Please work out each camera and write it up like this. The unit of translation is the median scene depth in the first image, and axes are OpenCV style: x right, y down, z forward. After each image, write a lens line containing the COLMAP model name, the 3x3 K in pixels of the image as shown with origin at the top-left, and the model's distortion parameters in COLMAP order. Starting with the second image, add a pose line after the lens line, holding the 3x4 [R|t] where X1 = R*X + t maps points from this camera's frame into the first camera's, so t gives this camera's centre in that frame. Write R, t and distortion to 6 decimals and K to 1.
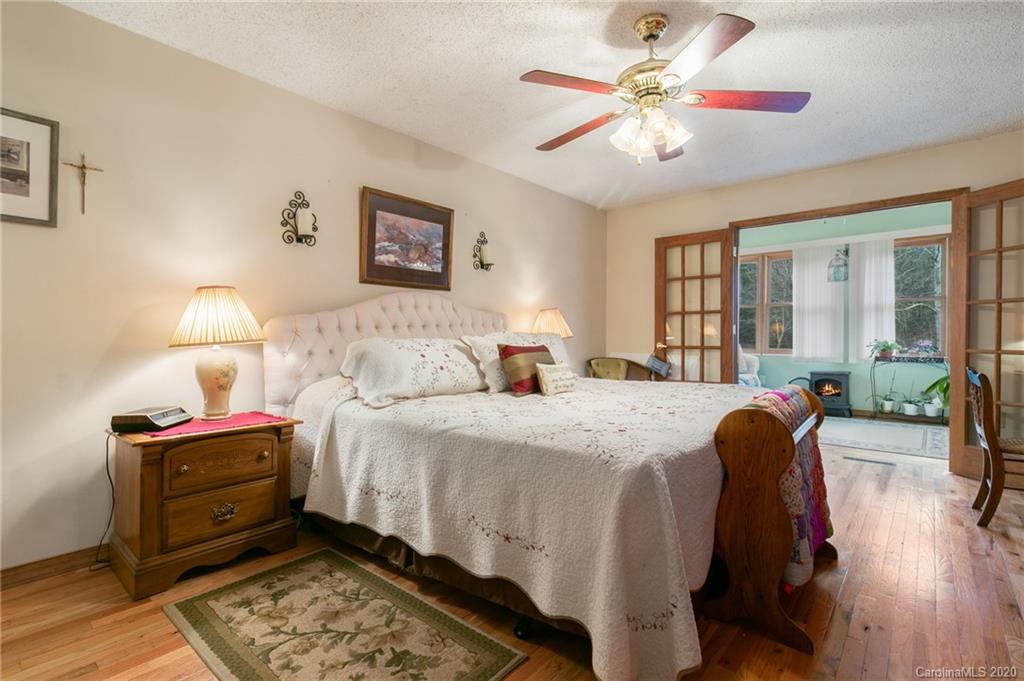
lens RADIAL K [[476.5, 0, 510.9], [0, 476.5, 337.5], [0, 0, 1]] dist [0.001188, -0.000011]
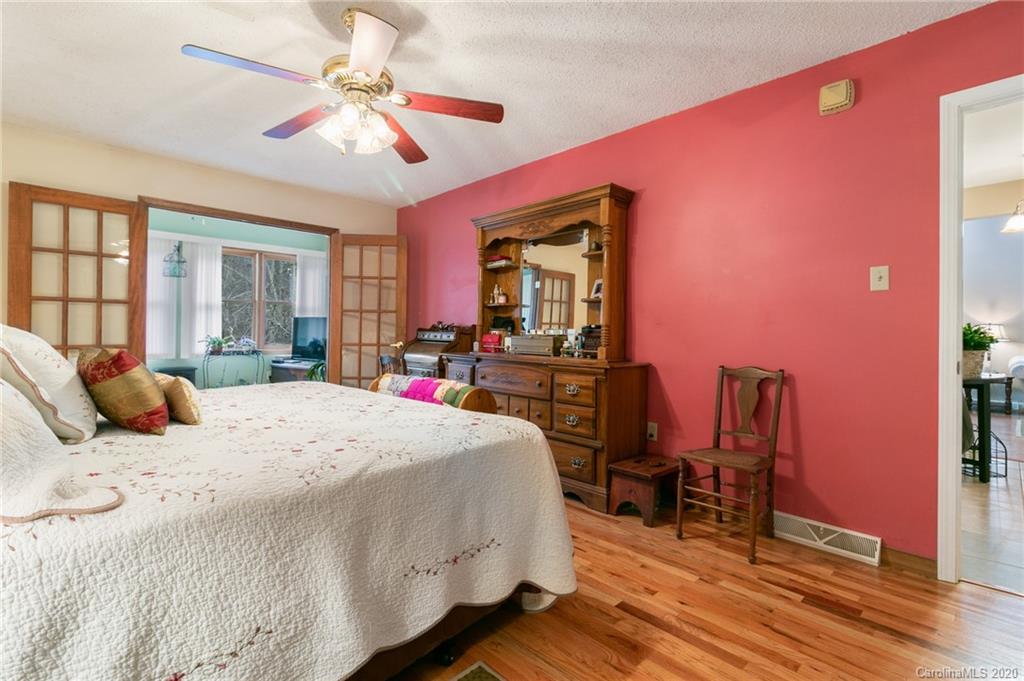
lens RADIAL K [[476.5, 0, 508.0], [0, 476.5, 335.8], [0, 0, 1]] dist [0.001188, -0.000011]
pose [[0.080082, -0.001491, 0.996787, -0.305885], [-0.008254, 0.999964, 0.002159, -0.003597], [-0.996754, -0.008400, 0.080067, 0.279845]]
